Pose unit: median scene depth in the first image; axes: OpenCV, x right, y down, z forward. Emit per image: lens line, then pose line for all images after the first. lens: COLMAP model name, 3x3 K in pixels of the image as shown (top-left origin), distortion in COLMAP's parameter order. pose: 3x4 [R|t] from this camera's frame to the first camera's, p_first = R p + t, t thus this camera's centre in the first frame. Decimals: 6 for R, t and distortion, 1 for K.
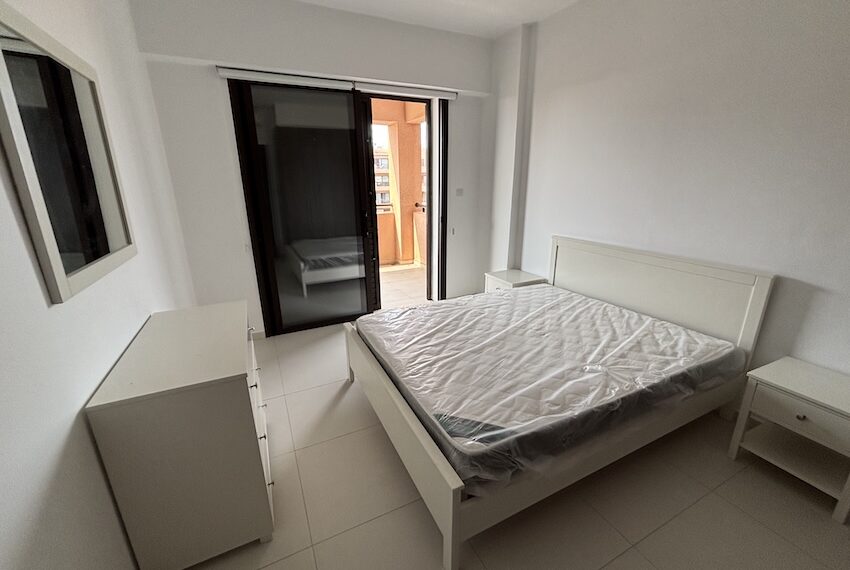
lens RADIAL K [[346.6, 0, 423.0], [0, 346.6, 282.3], [0, 0, 1]] dist [-0.000570, 0.000701]
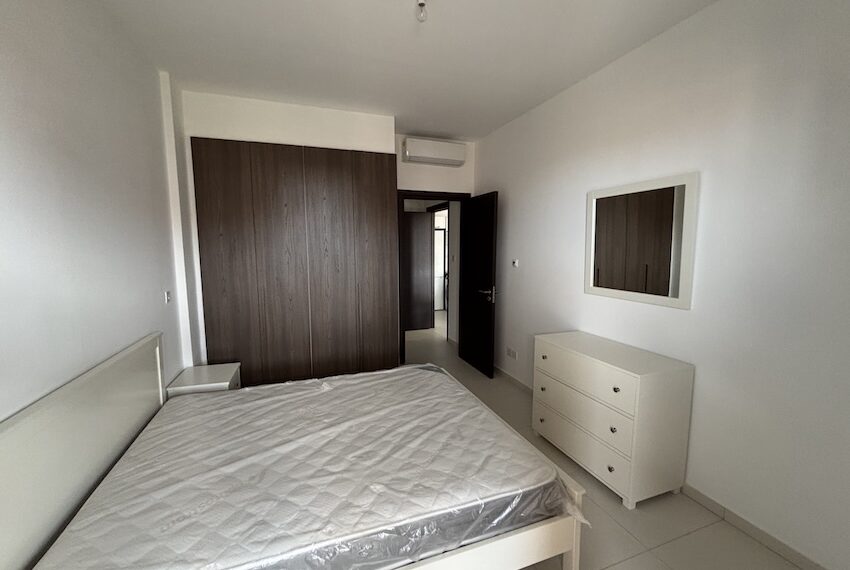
lens RADIAL K [[346.6, 0, 423.0], [0, 346.6, 282.3], [0, 0, 1]] dist [-0.000570, 0.000701]
pose [[-0.994702, 0.006462, 0.102599, -0.020762], [0.044866, 0.925247, 0.376703, -0.482587], [-0.092495, 0.379310, -0.920635, 1.583186]]
